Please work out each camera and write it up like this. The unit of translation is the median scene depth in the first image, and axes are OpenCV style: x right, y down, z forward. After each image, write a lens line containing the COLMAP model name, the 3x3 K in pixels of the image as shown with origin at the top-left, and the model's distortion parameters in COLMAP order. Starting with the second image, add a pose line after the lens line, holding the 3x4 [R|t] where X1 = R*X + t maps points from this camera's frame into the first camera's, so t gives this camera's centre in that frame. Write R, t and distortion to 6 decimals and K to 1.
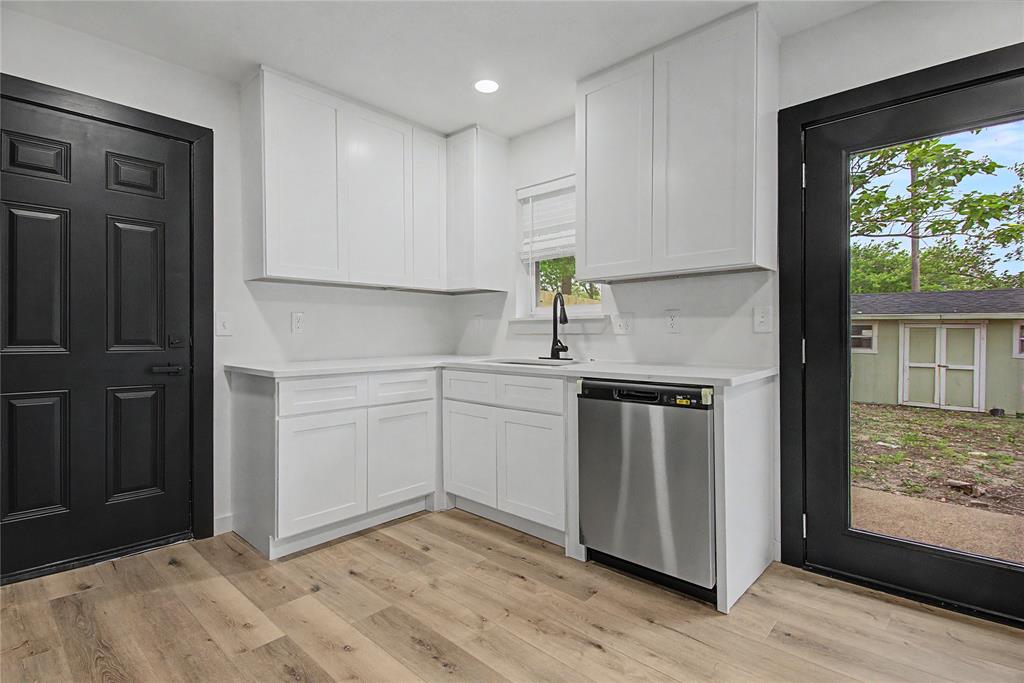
lens RADIAL K [[504.7, 0, 512.7], [0, 504.7, 337.0], [0, 0, 1]] dist [0.022412, -0.012644]
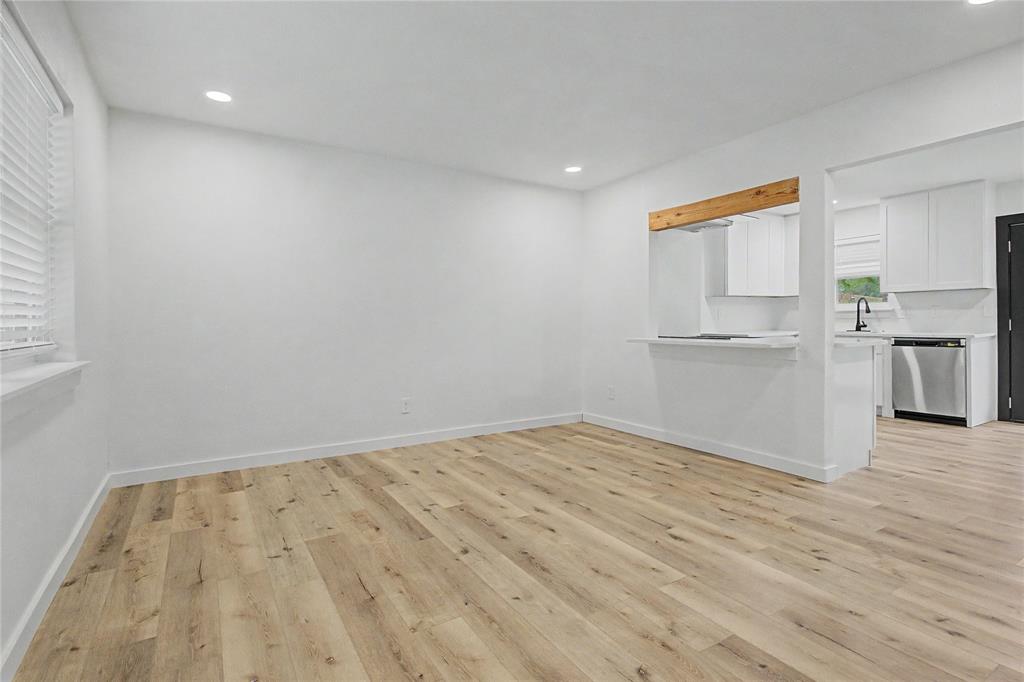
lens RADIAL K [[504.7, 0, 519.3], [0, 504.7, 330.9], [0, 0, 1]] dist [0.022412, -0.012644]
pose [[0.962704, -0.003899, -0.270530, -0.763439], [0.009087, 0.999798, 0.017927, -0.005567], [0.270406, -0.019716, 0.962545, -1.477463]]
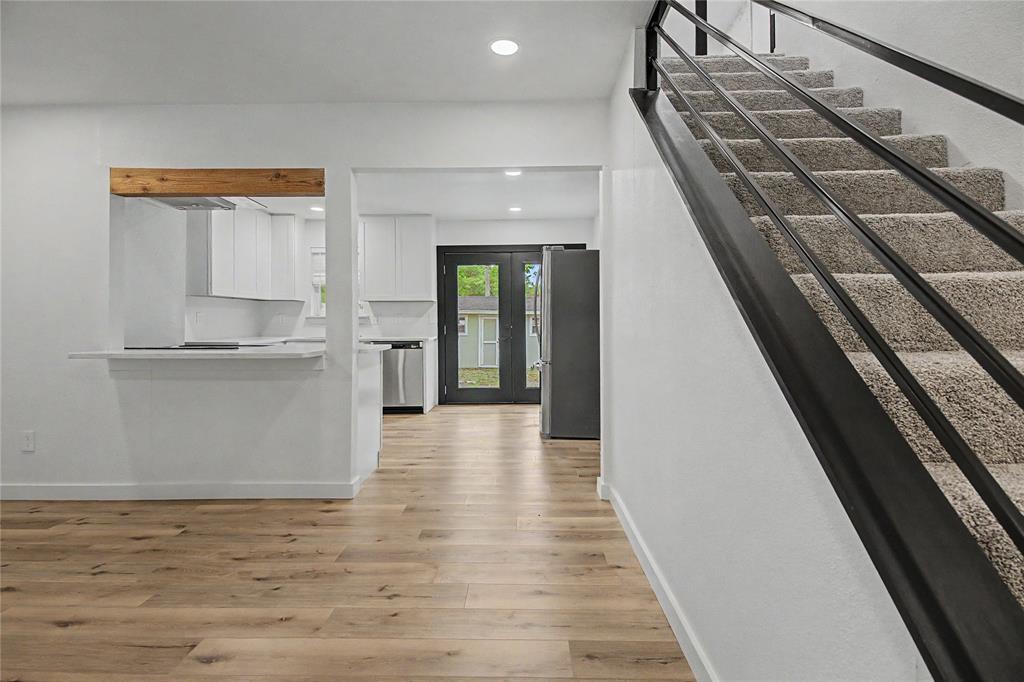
lens RADIAL K [[504.7, 0, 516.7], [0, 504.7, 319.1], [0, 0, 1]] dist [0.022412, -0.012644]
pose [[0.754075, 0.003718, 0.656778, -0.858515], [0.003281, 0.999950, -0.009429, -0.005450], [-0.656780, 0.009265, 0.754025, -1.226327]]
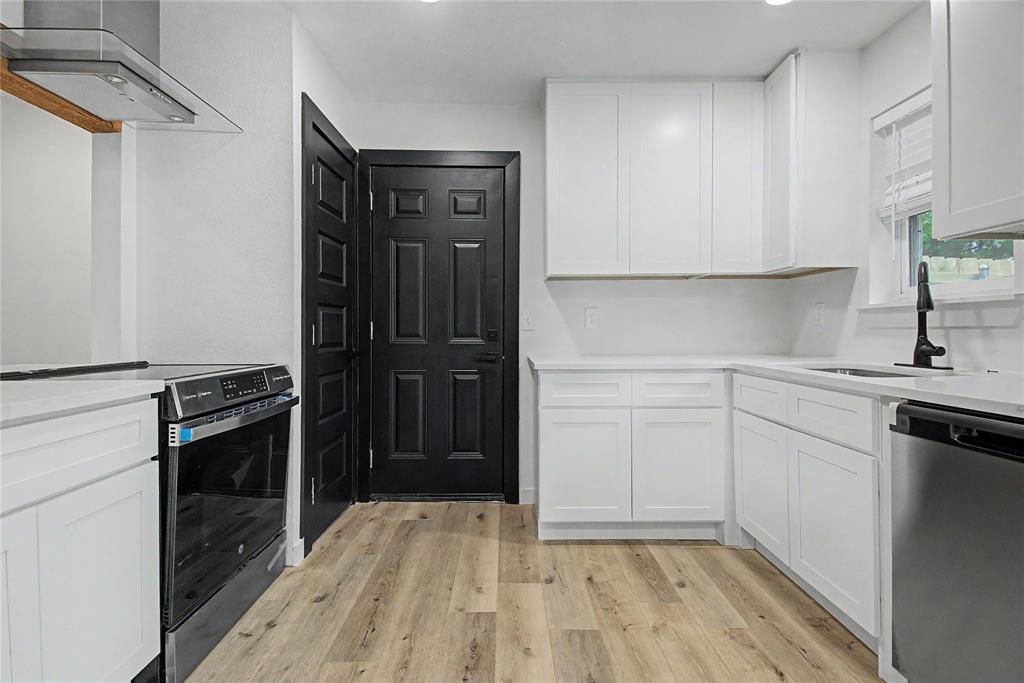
lens RADIAL K [[504.7, 0, 507.9], [0, 504.7, 335.1], [0, 0, 1]] dist [0.022412, -0.012644]
pose [[0.671892, 0.005618, -0.740628, 0.248953], [-0.003243, 0.999984, 0.004643, 0.002494], [0.740642, -0.000718, 0.671900, 0.218004]]
